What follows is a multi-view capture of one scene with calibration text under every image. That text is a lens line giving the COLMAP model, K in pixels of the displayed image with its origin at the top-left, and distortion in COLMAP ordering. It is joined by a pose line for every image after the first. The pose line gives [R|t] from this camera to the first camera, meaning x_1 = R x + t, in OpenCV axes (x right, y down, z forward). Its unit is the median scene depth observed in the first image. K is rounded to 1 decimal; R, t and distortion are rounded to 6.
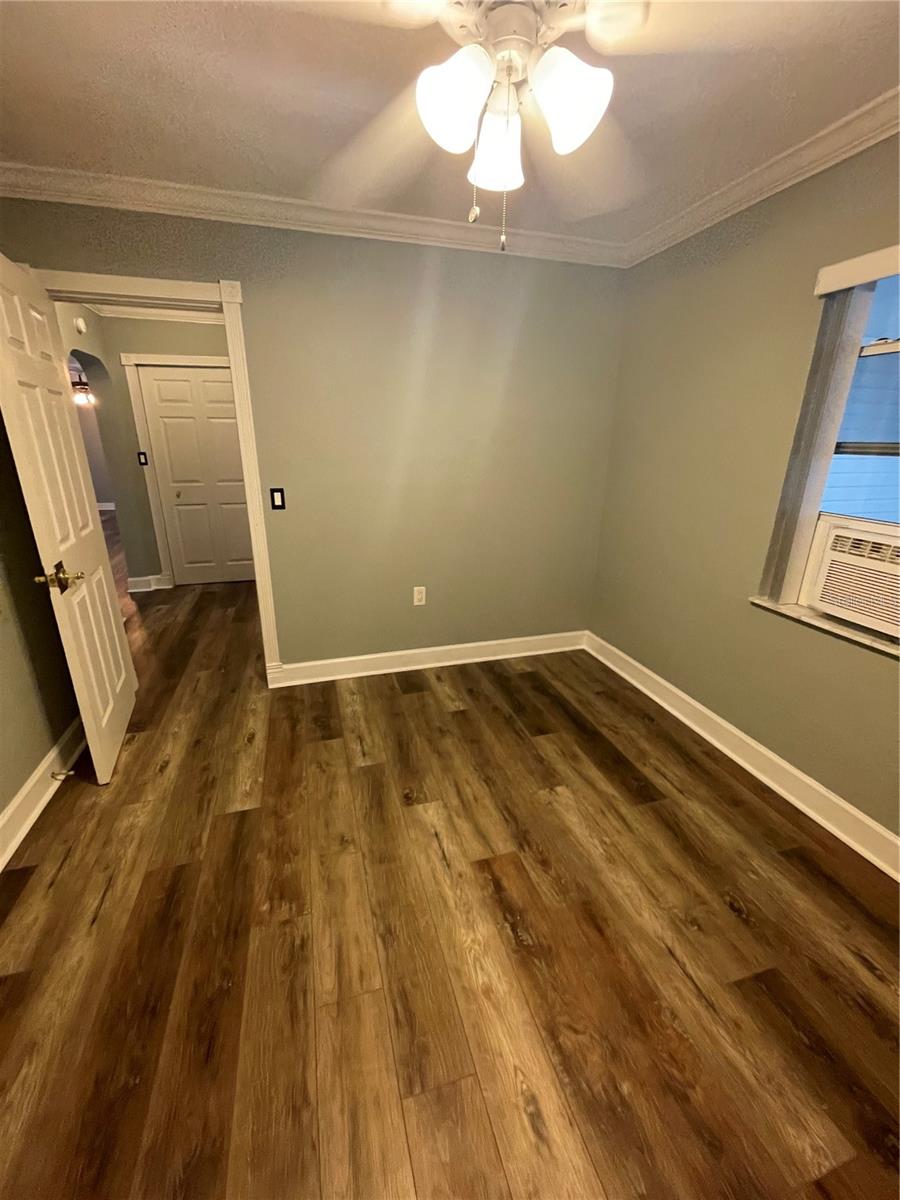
lens RADIAL K [[484.9, 0, 448.7], [0, 484.9, 596.4], [0, 0, 1]] dist [-0.001618, -0.000235]
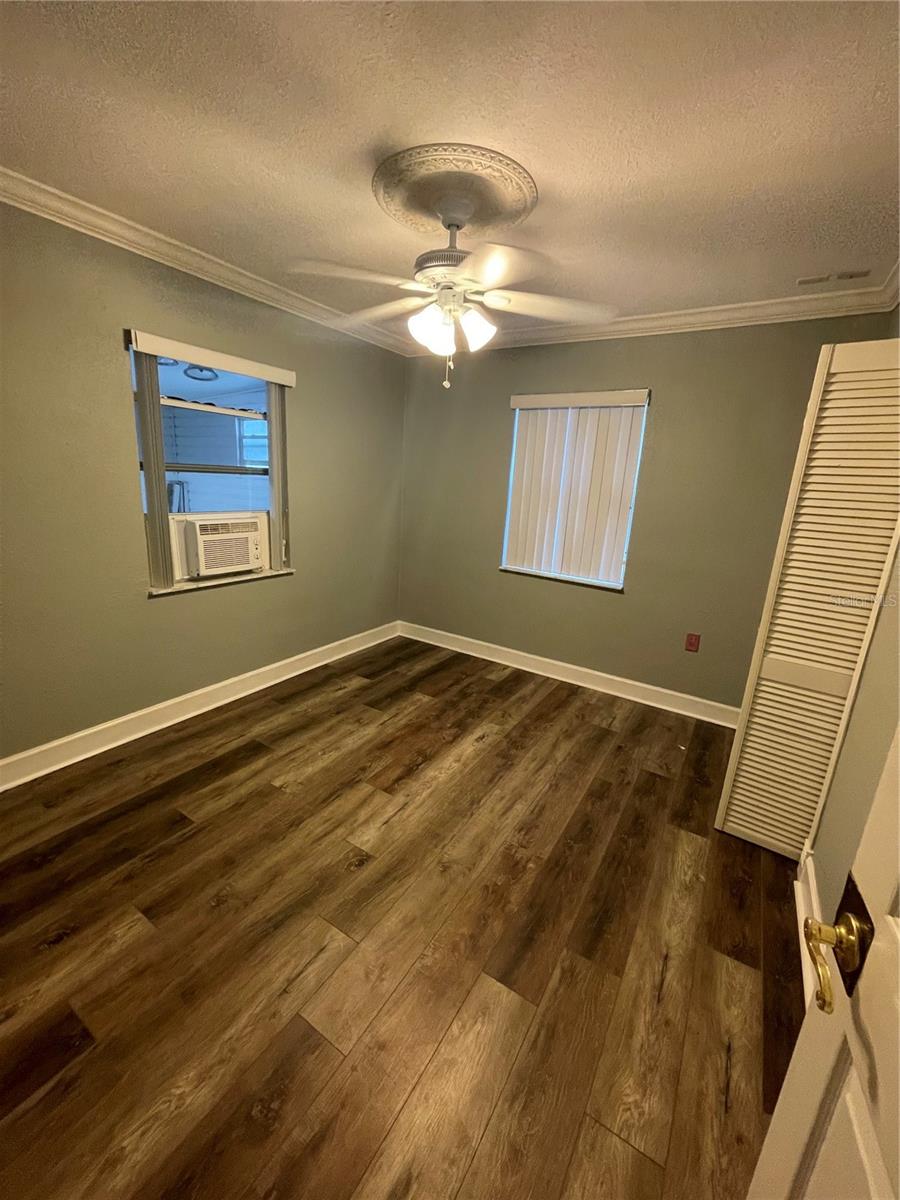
lens RADIAL K [[484.9, 0, 448.7], [0, 484.9, 596.4], [0, 0, 1]] dist [-0.001618, -0.000235]
pose [[-0.657089, -0.226969, 0.718832, -0.833936], [0.179940, 0.878801, 0.441963, -0.451785], [-0.732022, 0.419755, -0.536609, 1.317439]]
